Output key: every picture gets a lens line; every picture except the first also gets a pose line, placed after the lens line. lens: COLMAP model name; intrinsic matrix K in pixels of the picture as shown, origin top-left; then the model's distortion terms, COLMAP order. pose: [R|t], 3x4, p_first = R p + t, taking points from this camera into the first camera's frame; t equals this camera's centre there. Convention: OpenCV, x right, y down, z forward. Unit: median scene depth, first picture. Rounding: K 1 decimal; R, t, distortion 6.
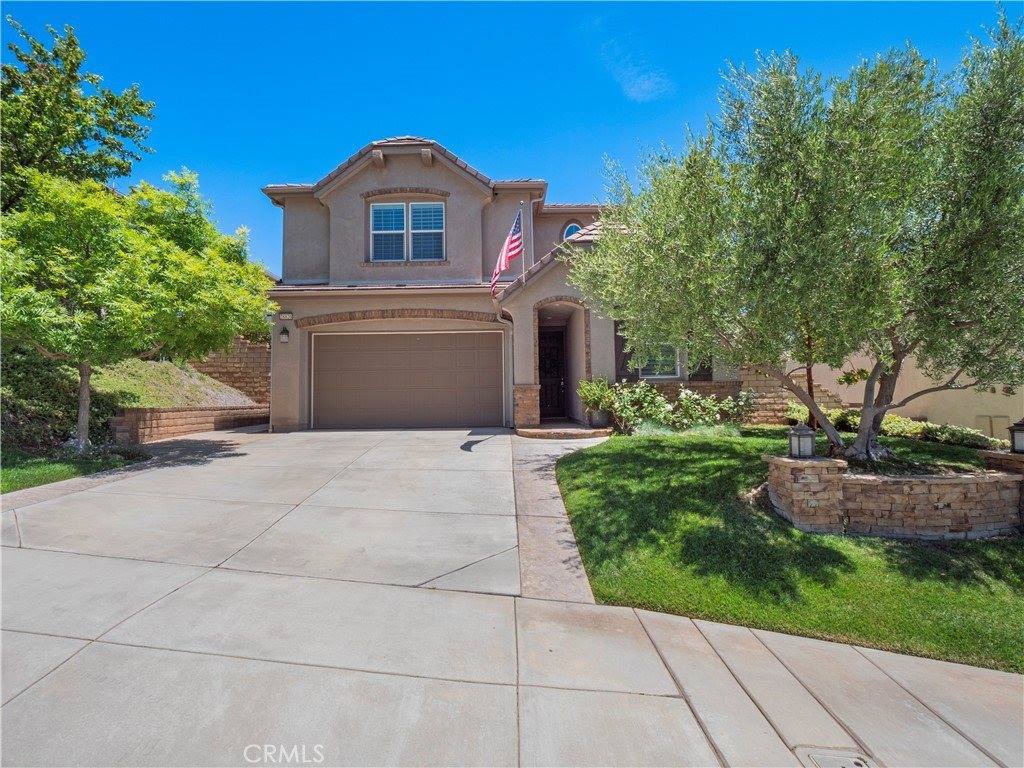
lens RADIAL K [[499.5, 0, 514.2], [0, 499.5, 380.8], [0, 0, 1]] dist [-0.010160, 0.000380]
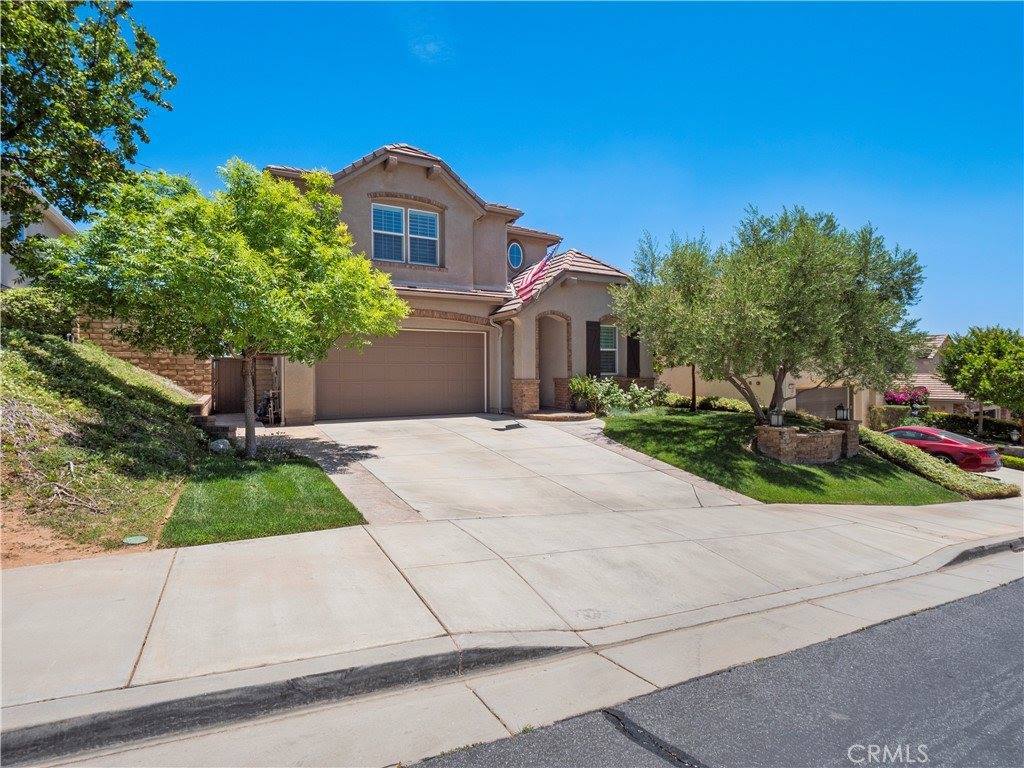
lens RADIAL K [[499.5, 0, 501.1], [0, 499.5, 385.9], [0, 0, 1]] dist [-0.010160, 0.000380]
pose [[0.872567, -0.002377, 0.488488, -0.574711], [-0.023196, 0.998658, 0.046295, -0.028489], [-0.487943, -0.051726, 0.871341, -0.059162]]
